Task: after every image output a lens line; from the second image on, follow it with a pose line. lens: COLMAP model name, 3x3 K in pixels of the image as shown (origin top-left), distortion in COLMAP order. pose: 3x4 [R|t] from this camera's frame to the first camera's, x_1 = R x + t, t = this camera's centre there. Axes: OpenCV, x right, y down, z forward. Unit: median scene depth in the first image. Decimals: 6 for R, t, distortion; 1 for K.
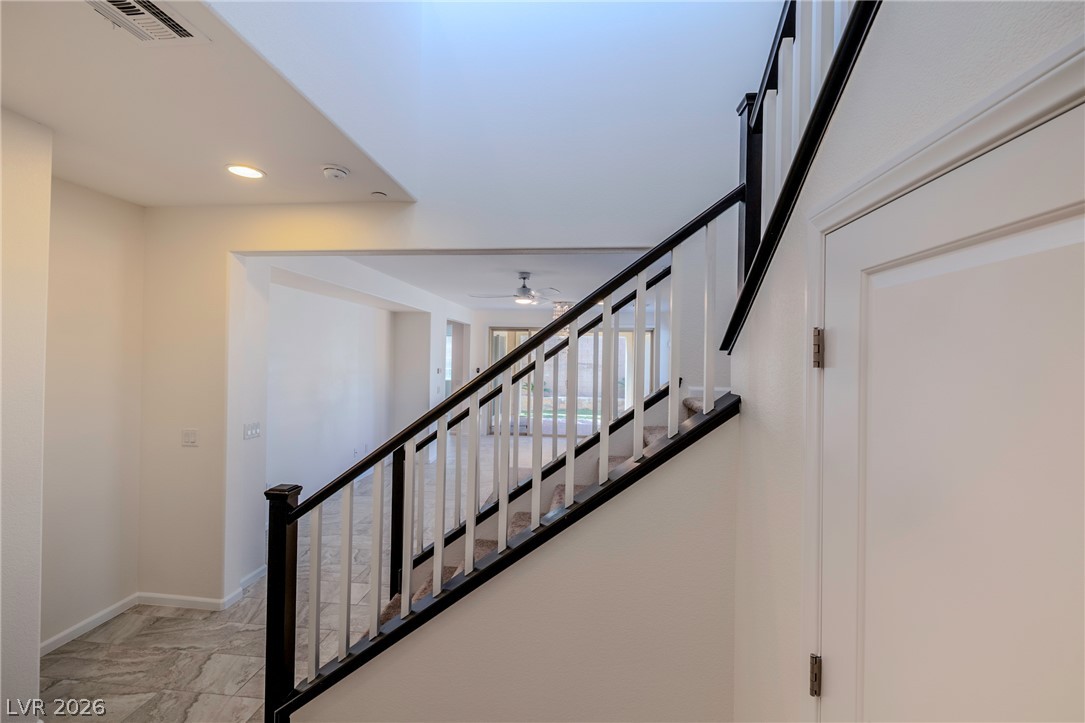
lens RADIAL K [[454.5, 0, 539.5], [0, 454.5, 354.2], [0, 0, 1]] dist [-0.003070, 0.000174]
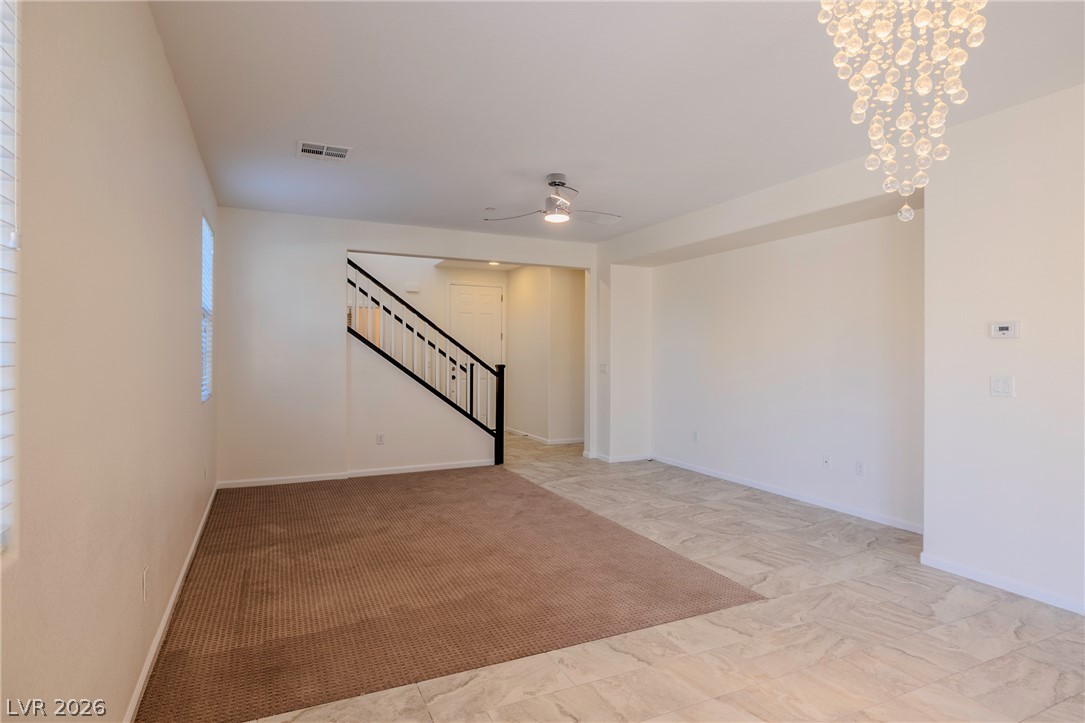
lens RADIAL K [[577.3, 0, 538.4], [0, 577.3, 352.5], [0, 0, 1]] dist [-0.003129, -0.000853]
pose [[-0.857542, -0.020025, -0.514024, 0.240349], [-0.014655, 0.999787, -0.014499, 0.053404], [0.514205, -0.004901, -0.857653, 0.978501]]
